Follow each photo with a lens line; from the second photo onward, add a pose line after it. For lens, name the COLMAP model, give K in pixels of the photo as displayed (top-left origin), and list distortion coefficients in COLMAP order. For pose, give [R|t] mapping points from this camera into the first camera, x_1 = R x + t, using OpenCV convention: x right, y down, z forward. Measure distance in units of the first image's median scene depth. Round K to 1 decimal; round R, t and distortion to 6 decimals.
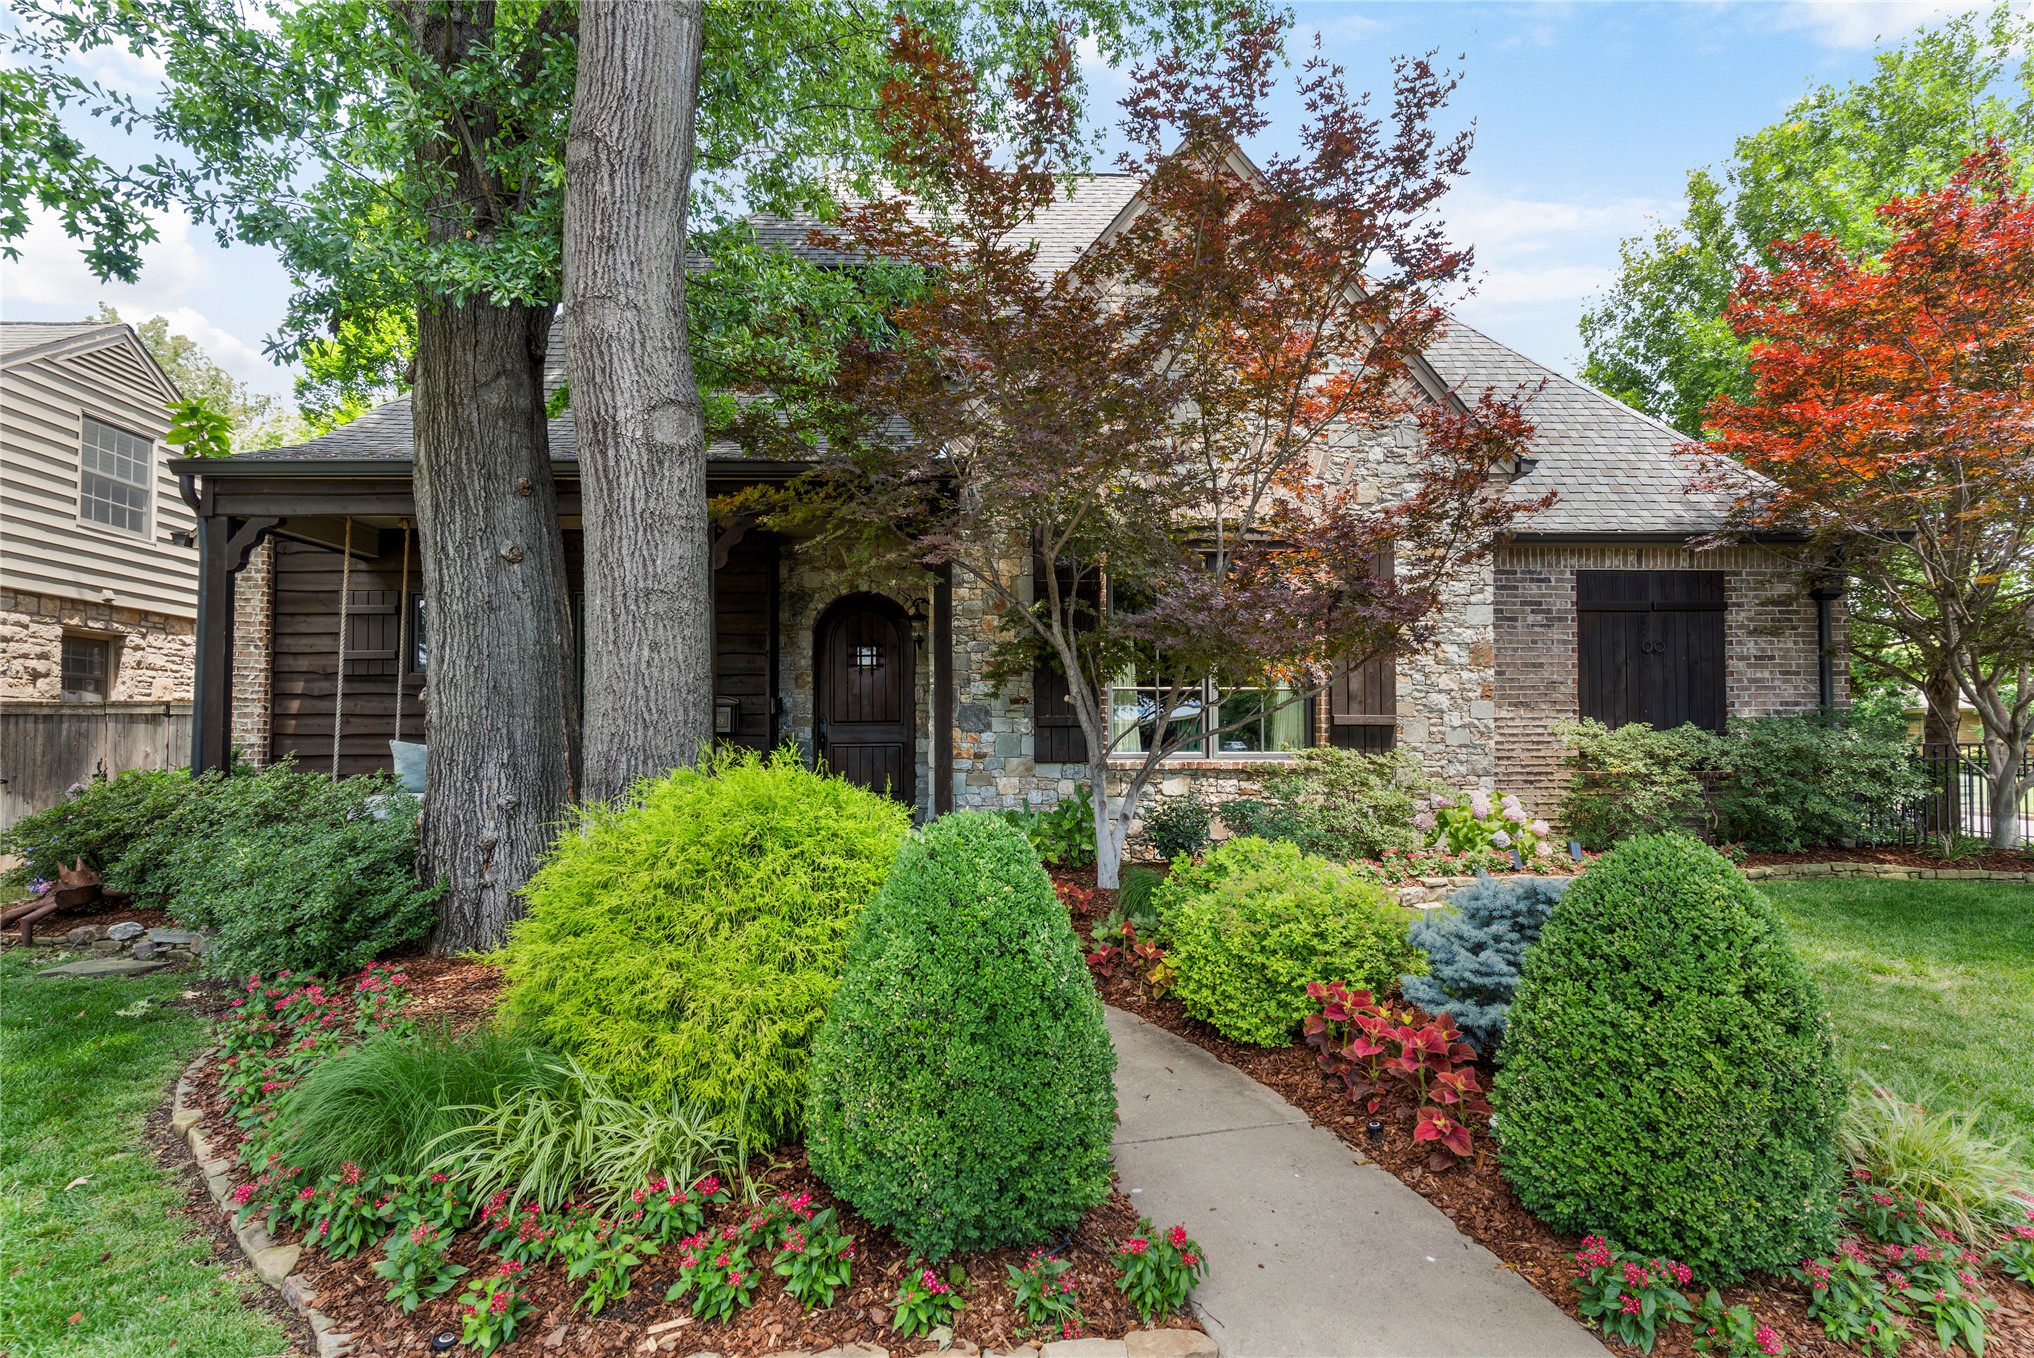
lens RADIAL K [[1022.9, 0, 1088.3], [0, 1022.9, 681.9], [0, 0, 1]] dist [0.000127, 0.000045]
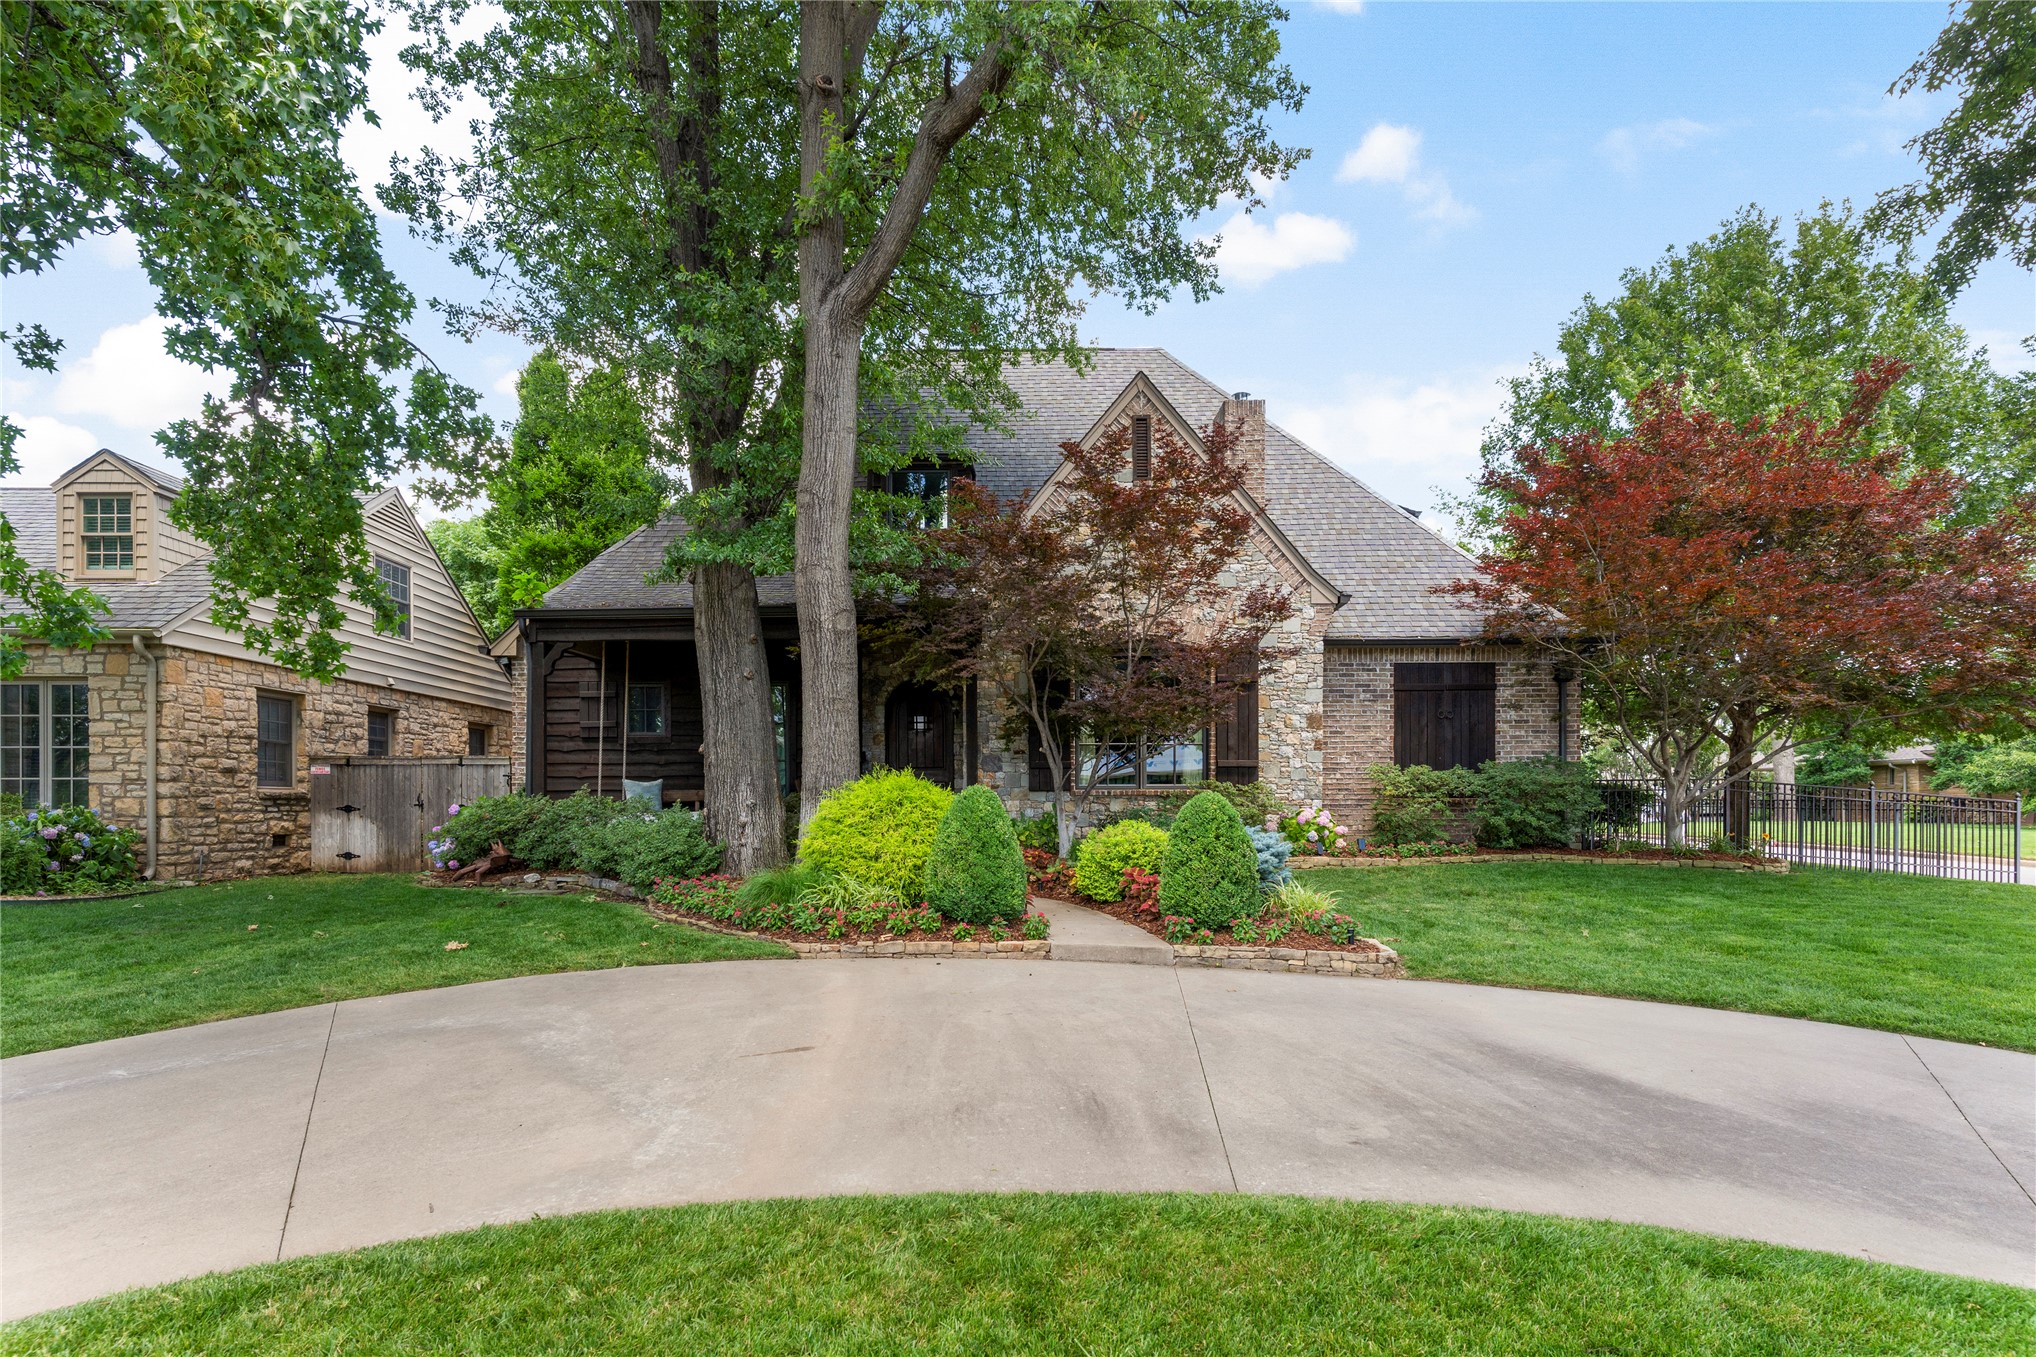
lens RADIAL K [[977.1, 0, 1015.7], [0, 977.1, 682.2], [0, 0, 1]] dist [0.002198, 0.000183]
pose [[0.994960, -0.010556, -0.099716, 0.080991], [0.004775, 0.998303, -0.058032, -0.001793], [0.100160, 0.057263, 0.993322, -0.526770]]
